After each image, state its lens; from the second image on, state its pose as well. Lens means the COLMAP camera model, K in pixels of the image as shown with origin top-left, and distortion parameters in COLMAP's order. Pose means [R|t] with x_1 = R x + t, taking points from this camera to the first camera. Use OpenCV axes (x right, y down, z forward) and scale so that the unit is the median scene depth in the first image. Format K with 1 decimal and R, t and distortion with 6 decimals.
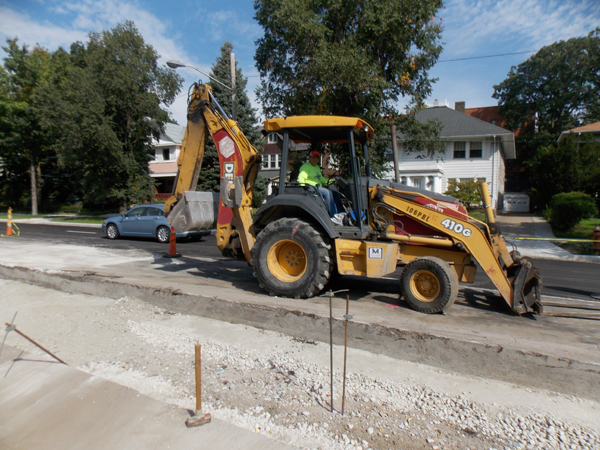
lens RADIAL K [[398.5, 0, 300.0], [0, 398.5, 220.2], [0, 0, 1]] dist [0.008183, -0.002275]
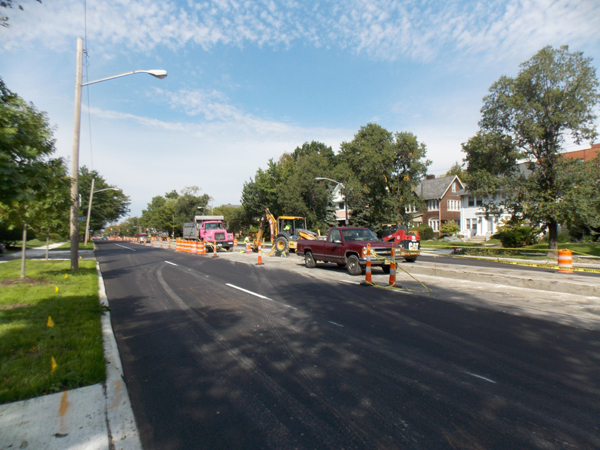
lens RADIAL K [[398.5, 0, 298.0], [0, 398.5, 226.5], [0, 0, 1]] dist [0.008183, -0.002275]
pose [[0.835285, -0.019623, -0.549467, 1.722522], [-0.018185, 0.997830, -0.063281, 0.109856], [0.549517, 0.062850, 0.833115, -2.050855]]
